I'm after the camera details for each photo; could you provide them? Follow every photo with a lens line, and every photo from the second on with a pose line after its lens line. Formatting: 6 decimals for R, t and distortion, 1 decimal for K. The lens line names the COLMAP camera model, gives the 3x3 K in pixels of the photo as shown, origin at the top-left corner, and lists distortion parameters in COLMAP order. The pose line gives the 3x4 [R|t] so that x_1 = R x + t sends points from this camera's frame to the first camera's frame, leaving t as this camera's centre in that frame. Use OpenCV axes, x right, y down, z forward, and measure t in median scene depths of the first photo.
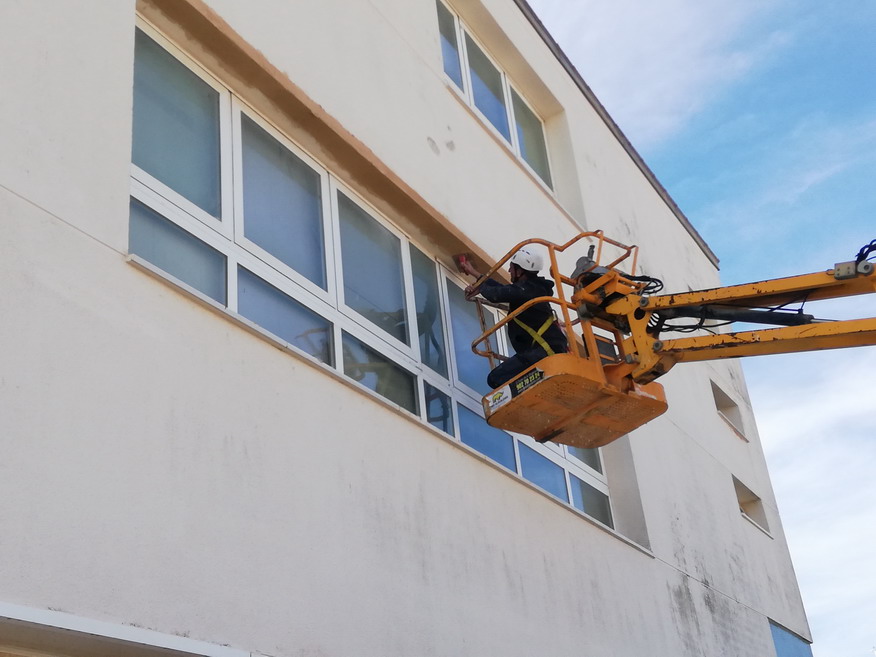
lens RADIAL K [[1113.7, 0, 438.0], [0, 1113.7, 328.5], [0, 0, 1]] dist [0.143085, -0.004152]
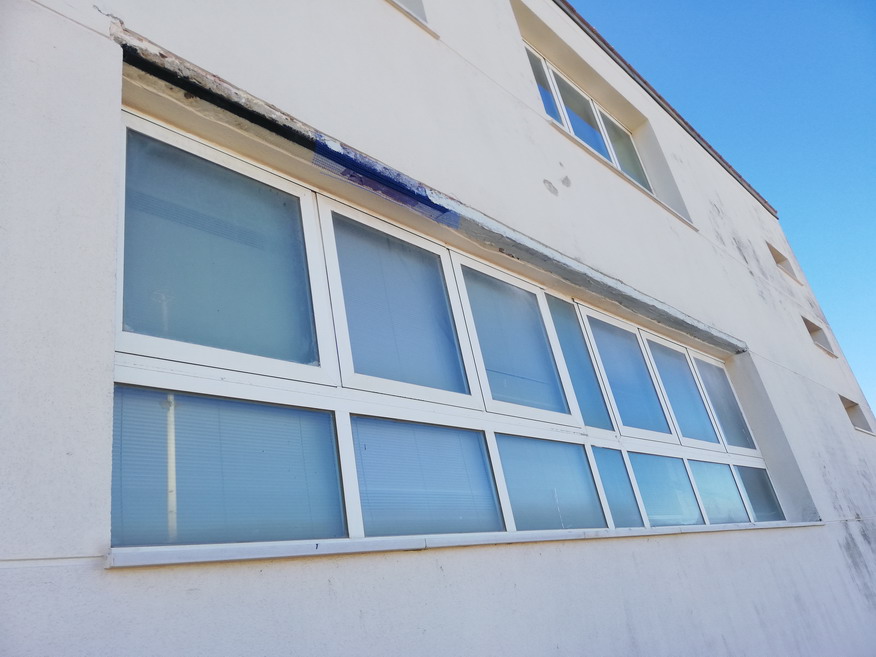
lens RADIAL K [[645.7, 0, 438.0], [0, 645.7, 328.5], [0, 0, 1]] dist [0.079047, -0.086678]
pose [[0.968824, -0.175357, -0.175012, -0.021236], [0.188400, 0.980209, 0.060796, -0.091586], [0.160888, -0.091873, 0.982687, 0.396845]]
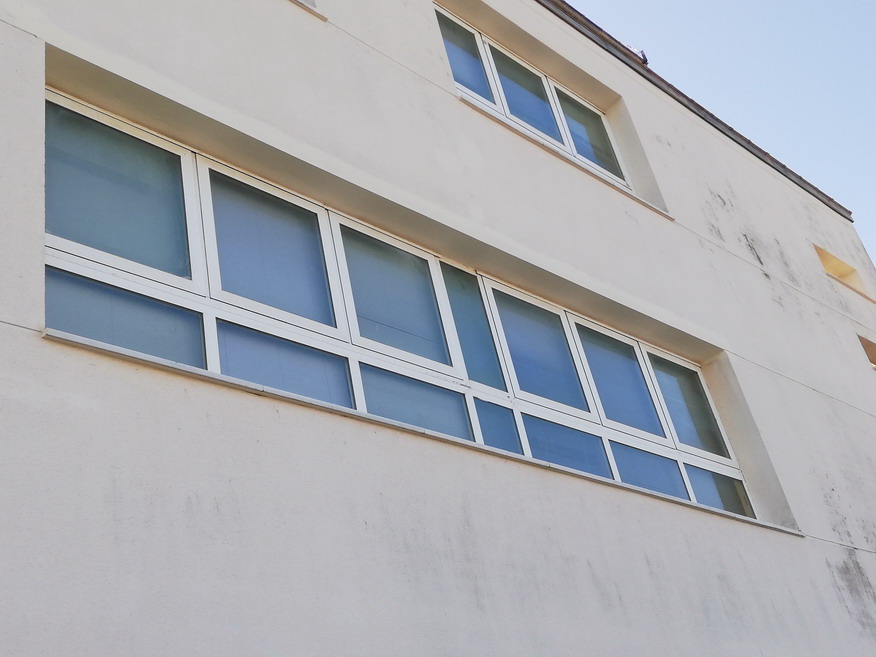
lens RADIAL K [[1062.5, 0, 438.0], [0, 1062.5, 328.5], [0, 0, 1]] dist [0.121599, -0.216667]
pose [[0.957095, -0.223651, -0.184253, 0.119382], [0.215140, 0.974403, -0.065219, 0.036118], [0.194123, 0.022781, 0.980713, 0.091629]]
